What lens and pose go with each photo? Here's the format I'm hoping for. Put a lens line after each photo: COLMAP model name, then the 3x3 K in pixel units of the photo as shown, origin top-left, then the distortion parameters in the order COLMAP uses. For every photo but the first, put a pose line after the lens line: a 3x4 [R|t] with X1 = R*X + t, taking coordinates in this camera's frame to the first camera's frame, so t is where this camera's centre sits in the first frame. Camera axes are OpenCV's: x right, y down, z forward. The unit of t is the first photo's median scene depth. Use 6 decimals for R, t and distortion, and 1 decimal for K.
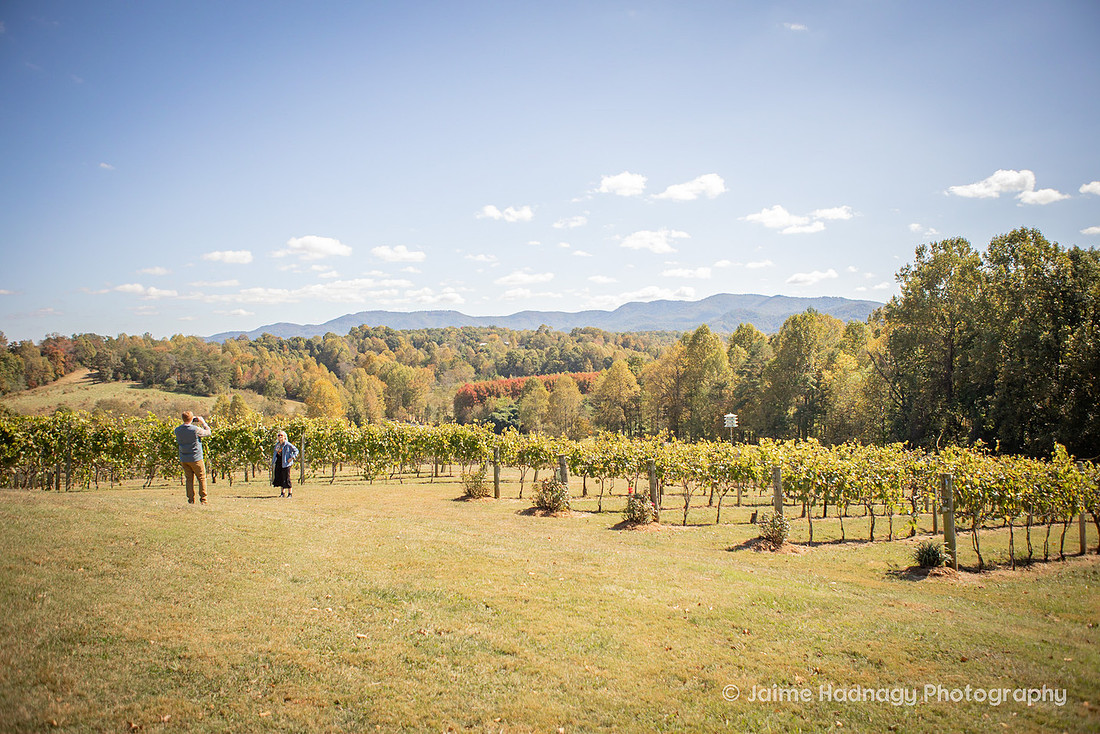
lens RADIAL K [[765.4, 0, 559.6], [0, 765.4, 346.9], [0, 0, 1]] dist [-0.091000, 0.081984]
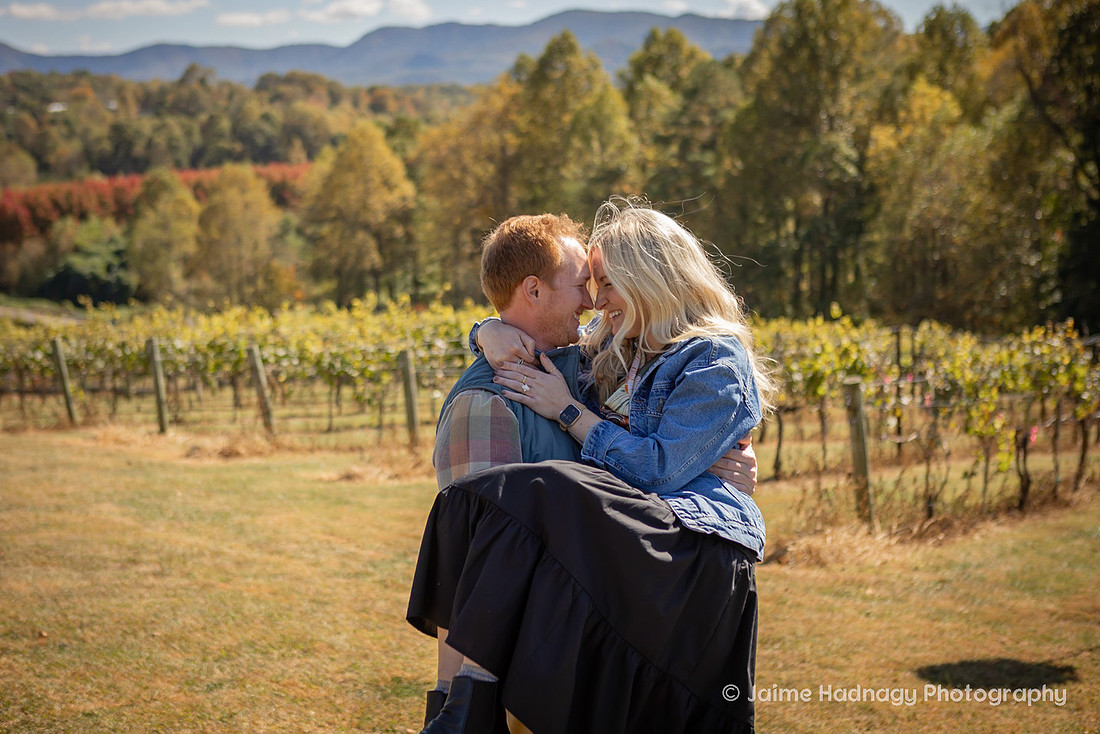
lens RADIAL K [[1529.2, 0, 517.8], [0, 1529.2, 320.9], [0, 0, 1]] dist [0.017830, 0.000000]
pose [[0.984189, -0.027473, 0.174980, 0.008723], [0.005259, 0.991995, 0.126170, 0.015016], [-0.177045, -0.123254, 0.976455, 0.115328]]
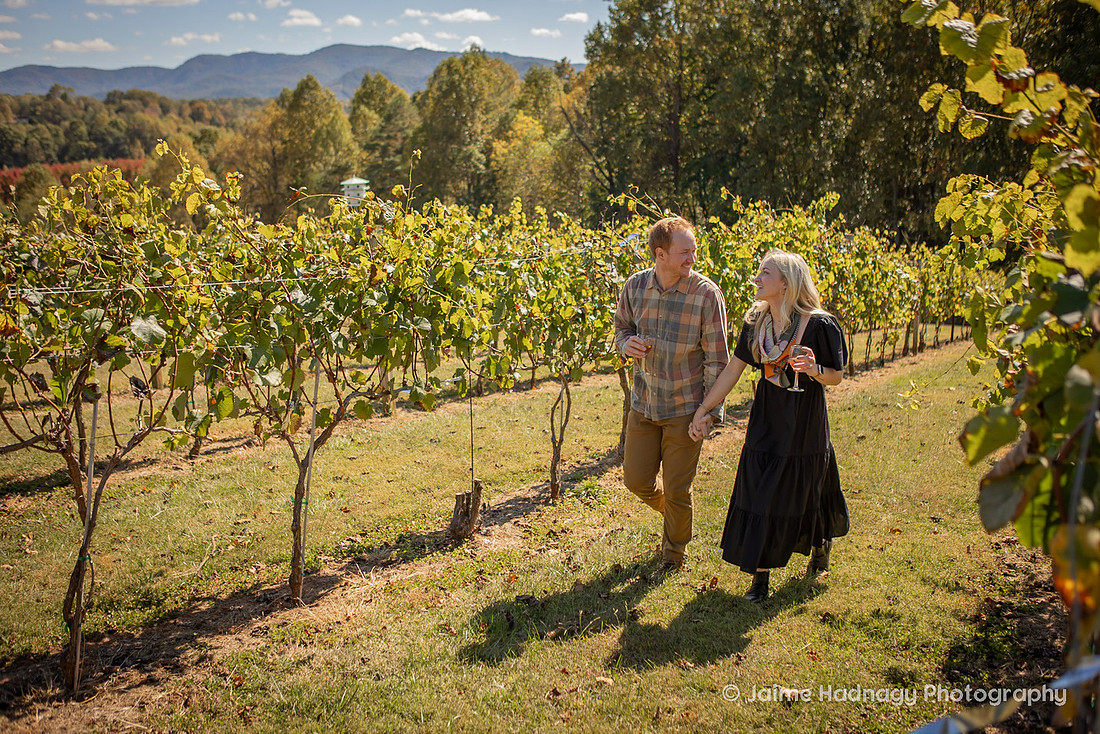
lens RADIAL K [[1046.5, 0, 543.1], [0, 1046.5, 363.0], [0, 0, 1]] dist [-0.011133, 0.000000]
pose [[0.923248, -0.087618, 0.374081, 0.013064], [0.002681, 0.975095, 0.221770, 0.009001], [-0.384196, -0.203746, 0.900490, 0.057172]]
